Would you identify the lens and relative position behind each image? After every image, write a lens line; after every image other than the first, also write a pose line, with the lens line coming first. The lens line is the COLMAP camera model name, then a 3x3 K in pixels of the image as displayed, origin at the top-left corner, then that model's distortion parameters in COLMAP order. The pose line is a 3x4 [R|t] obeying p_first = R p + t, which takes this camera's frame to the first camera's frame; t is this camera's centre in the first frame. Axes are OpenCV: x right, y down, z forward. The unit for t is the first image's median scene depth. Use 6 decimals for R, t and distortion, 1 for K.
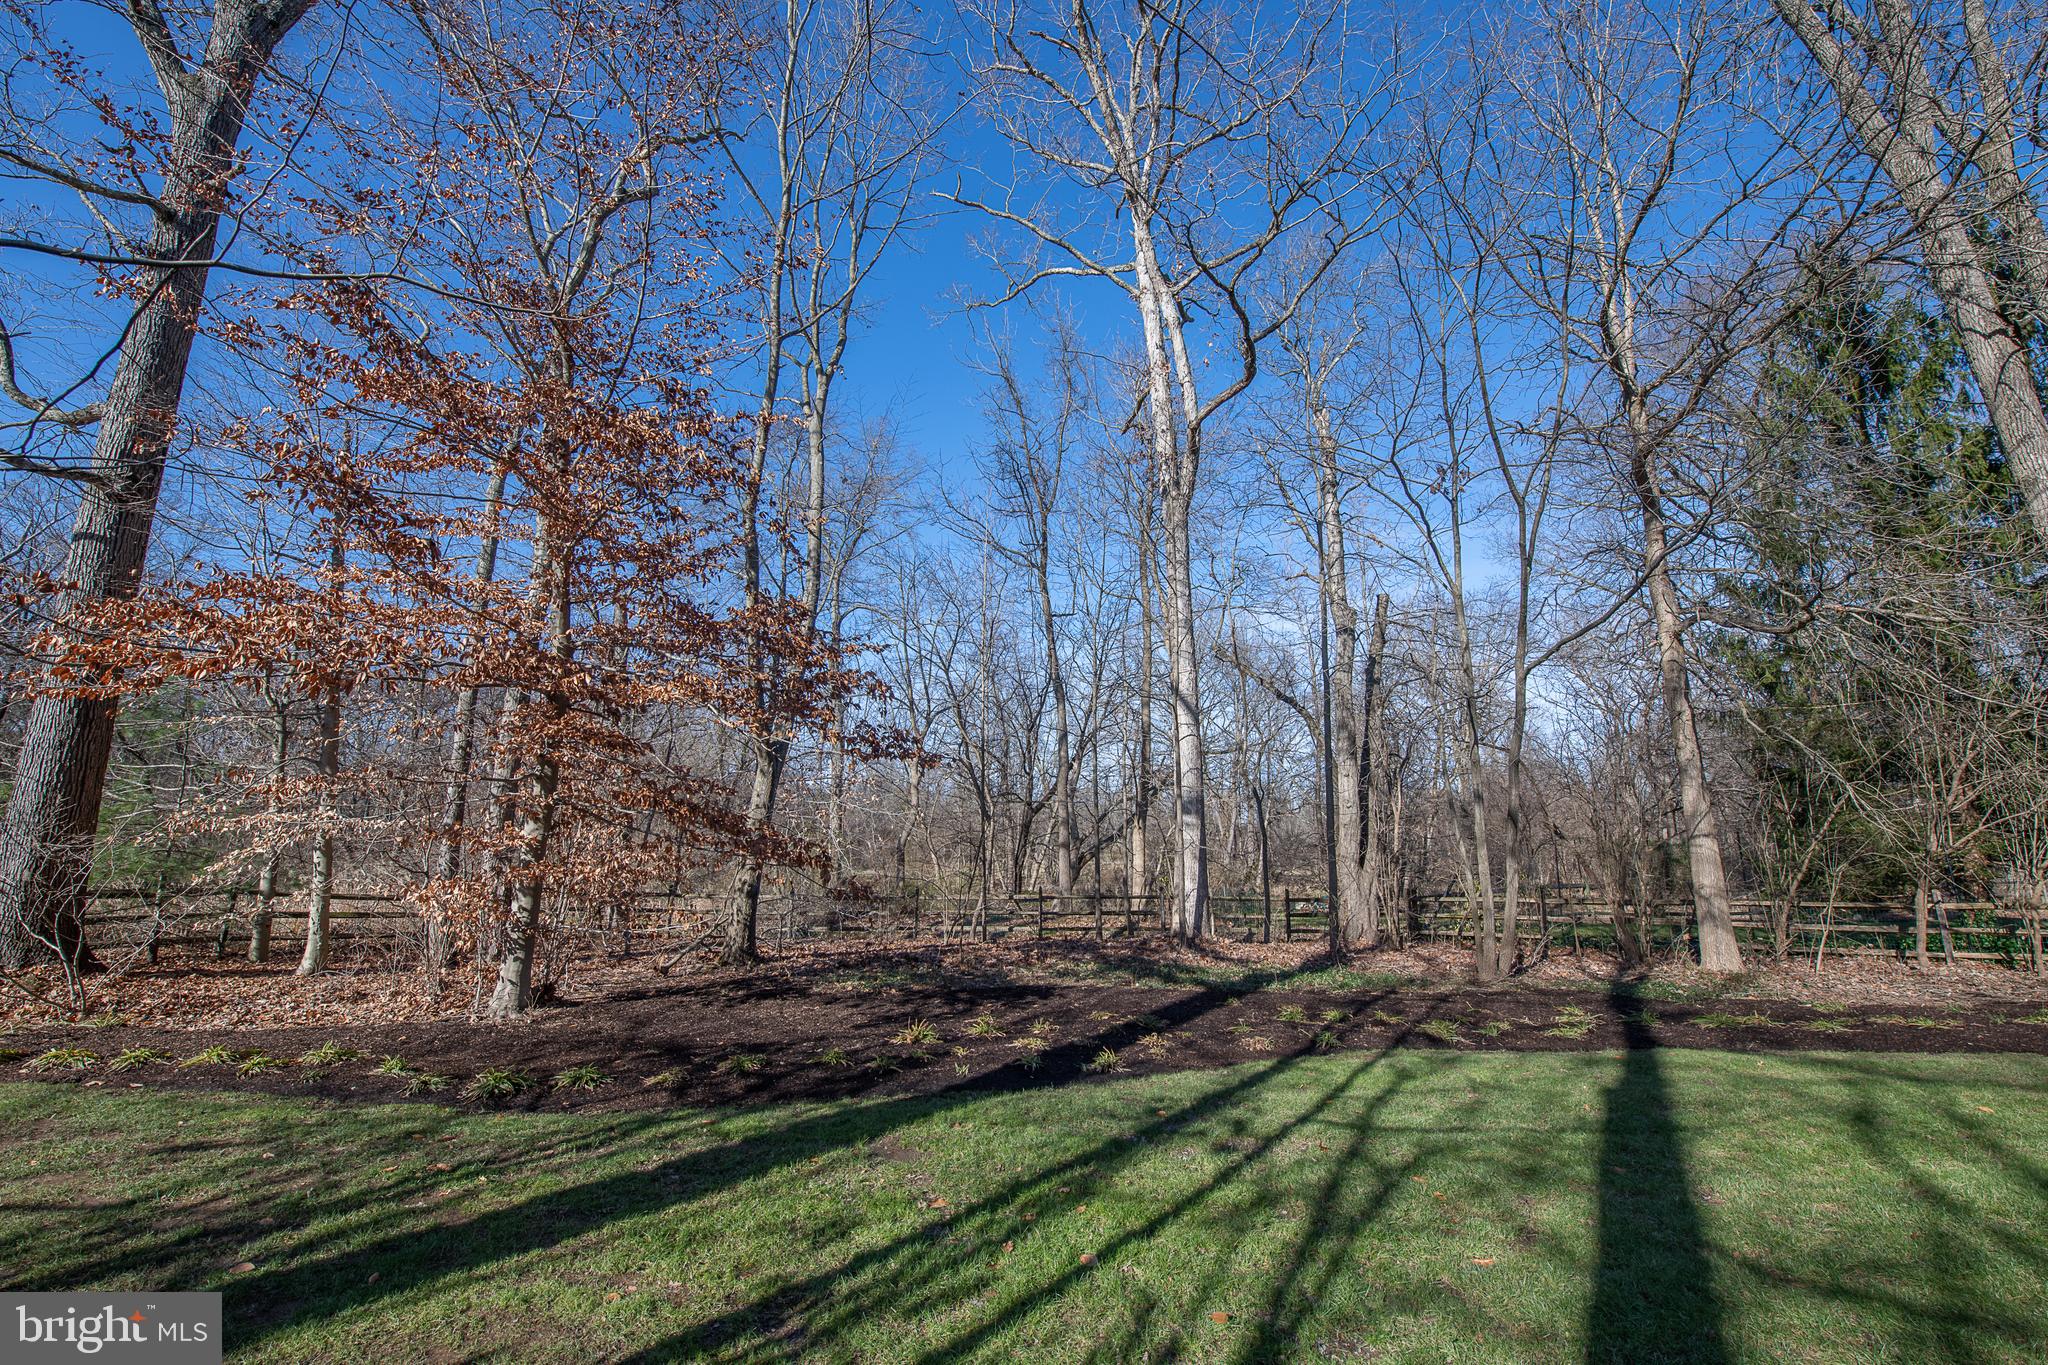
lens RADIAL K [[813.0, 0, 1031.5], [0, 813.0, 672.9], [0, 0, 1]] dist [-0.017732, -0.001921]
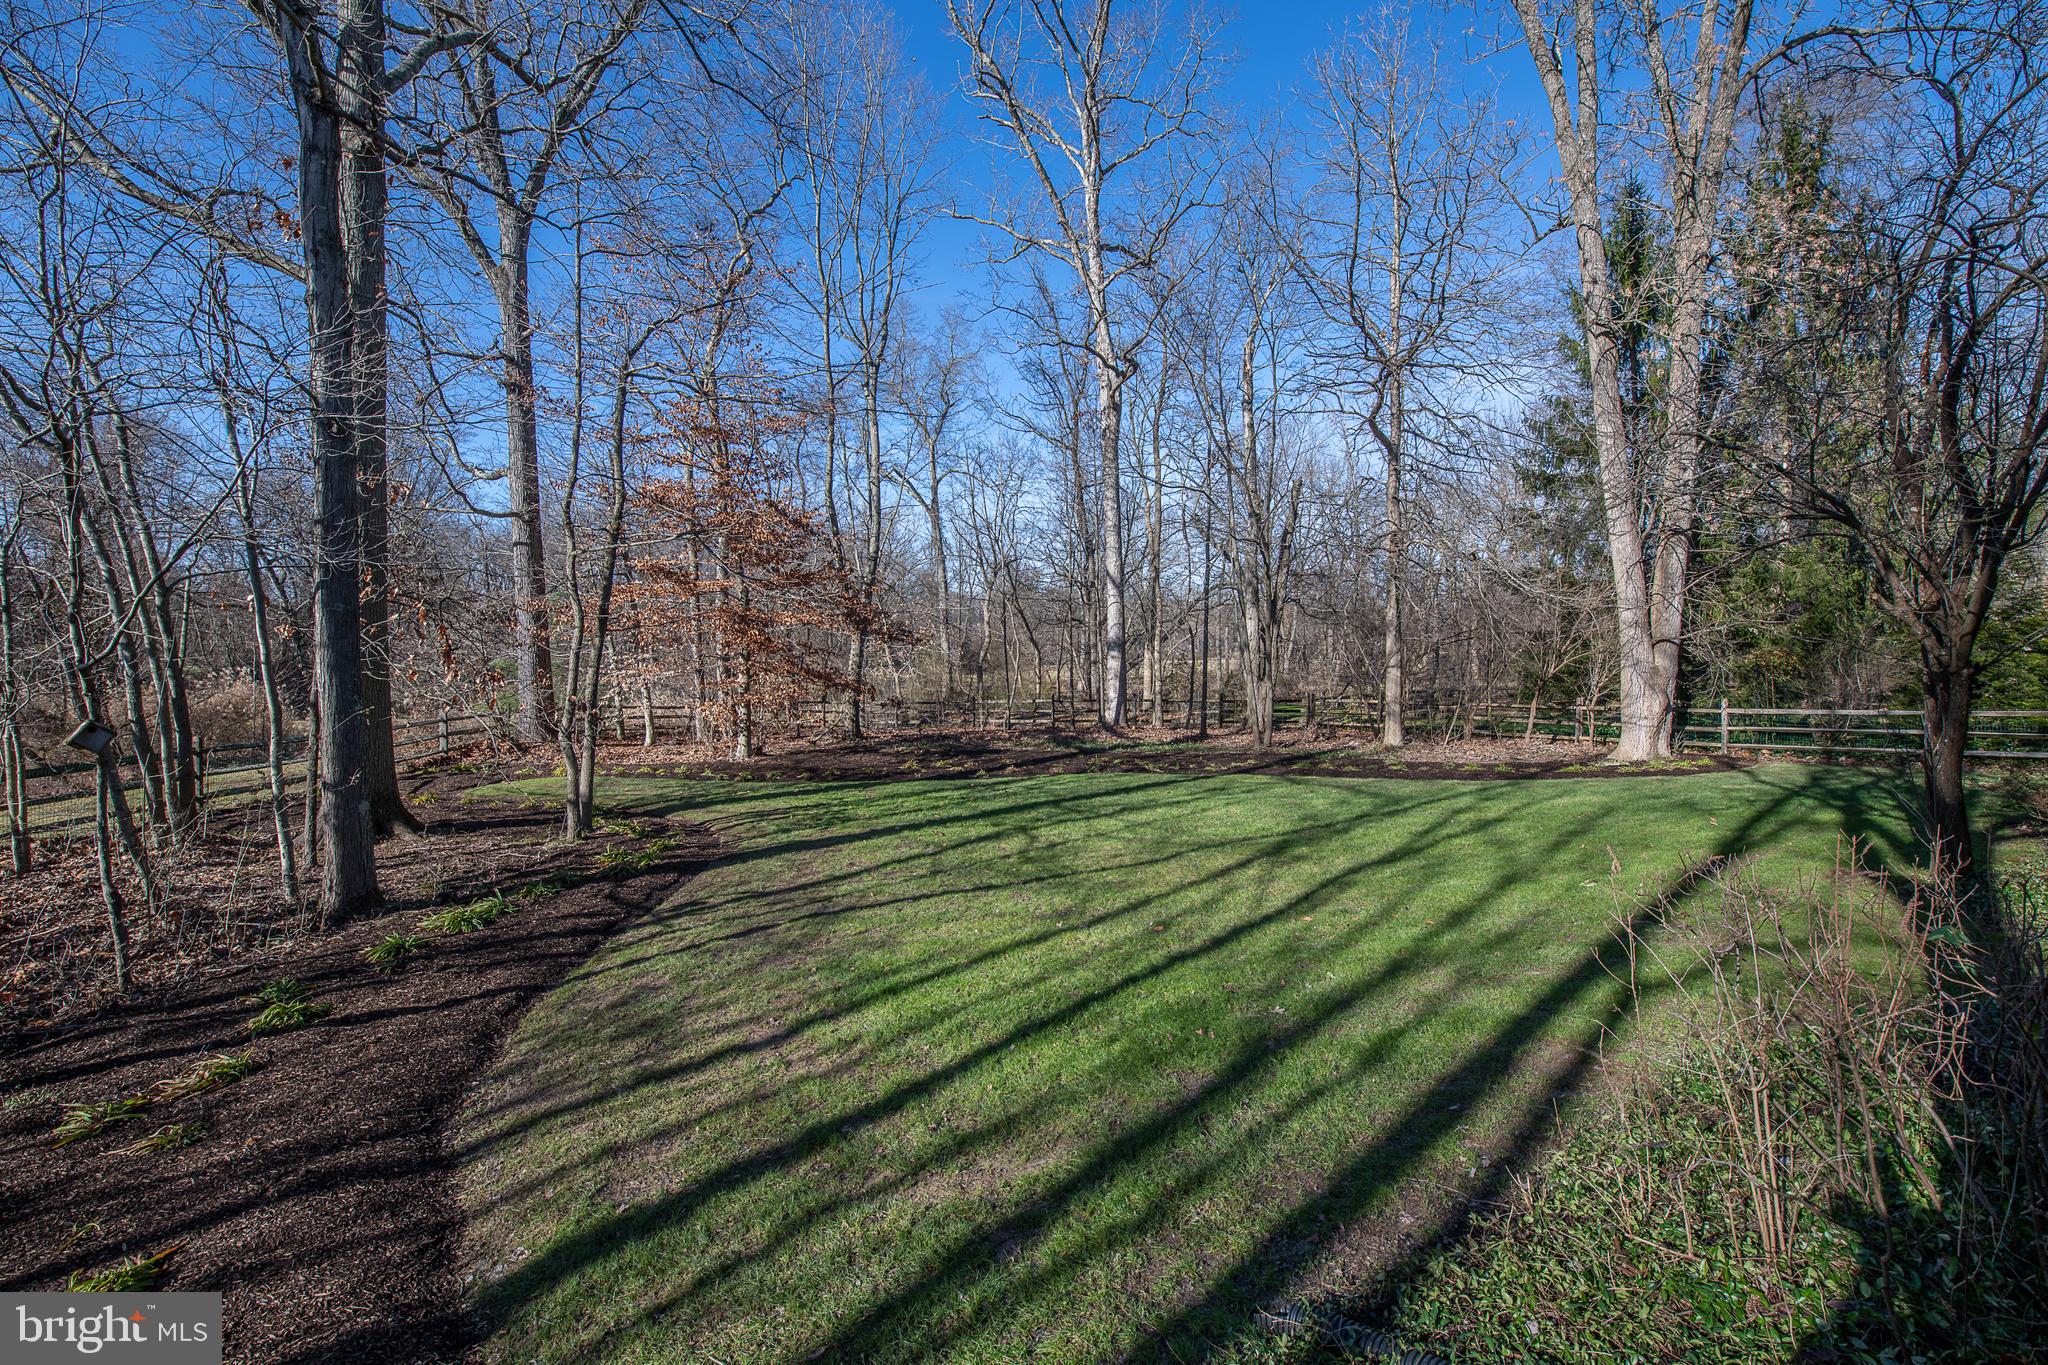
lens RADIAL K [[813.0, 0, 1034.3], [0, 813.0, 676.7], [0, 0, 1]] dist [-0.017732, -0.001921]
pose [[0.982896, -0.014187, -0.183613, 0.479451], [0.059051, 0.968662, 0.241261, -0.251790], [0.174436, -0.247977, 0.952932, -0.815927]]
